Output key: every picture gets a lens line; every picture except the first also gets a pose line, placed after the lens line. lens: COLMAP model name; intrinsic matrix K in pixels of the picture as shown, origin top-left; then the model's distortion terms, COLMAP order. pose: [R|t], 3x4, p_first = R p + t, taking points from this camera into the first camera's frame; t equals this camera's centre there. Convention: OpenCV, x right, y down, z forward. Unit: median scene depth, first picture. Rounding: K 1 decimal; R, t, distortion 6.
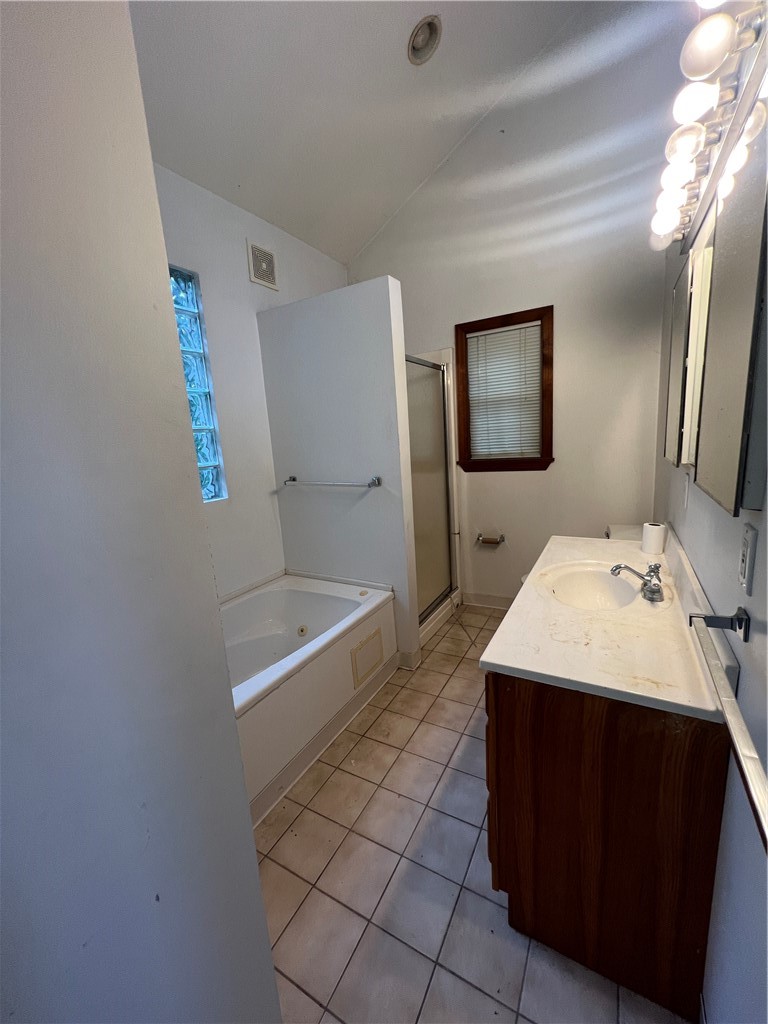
lens RADIAL K [[410.5, 0, 382.1], [0, 410.5, 512.1], [0, 0, 1]] dist [-0.001211, 0.000461]
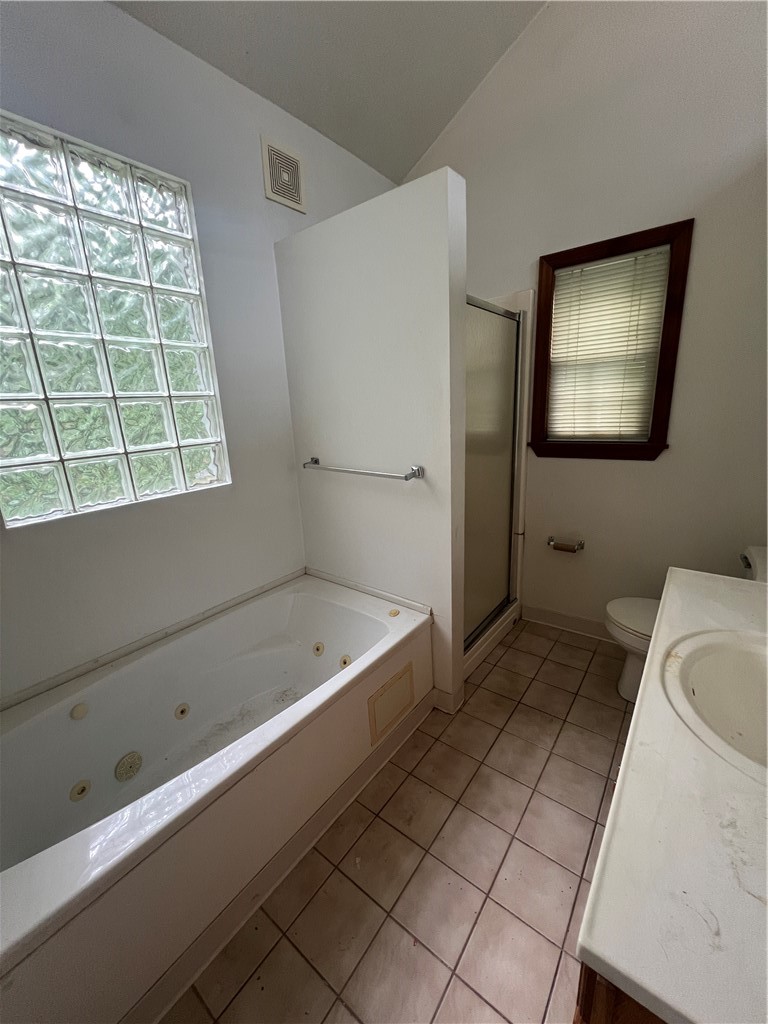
lens RADIAL K [[410.5, 0, 381.5], [0, 410.5, 512.6], [0, 0, 1]] dist [-0.001211, 0.000461]
pose [[0.989684, 0.056617, -0.131605, 0.026654], [-0.045587, 0.995306, 0.085367, -0.066929], [0.135820, -0.078487, 0.987620, 0.271405]]
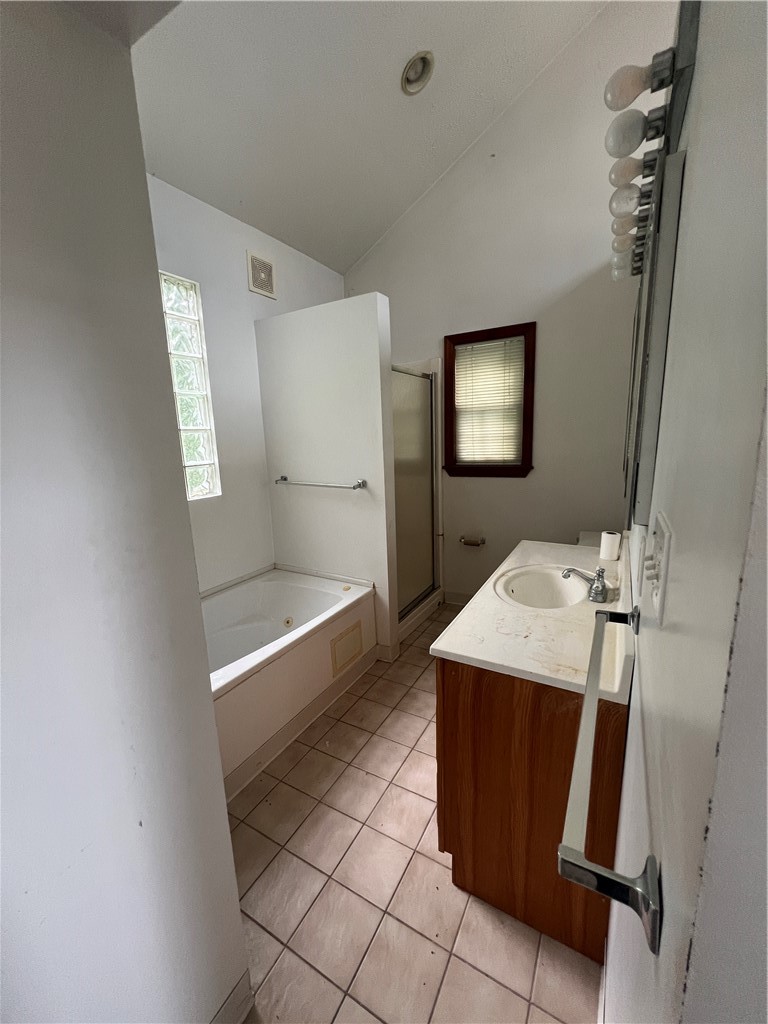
lens RADIAL K [[410.5, 0, 381.5], [0, 410.5, 512.2], [0, 0, 1]] dist [-0.001211, 0.000461]
pose [[0.999478, 0.032281, 0.000963, 0.042901], [-0.032284, 0.999473, 0.003521, -0.007365], [-0.000849, -0.003550, 0.999993, -0.068753]]
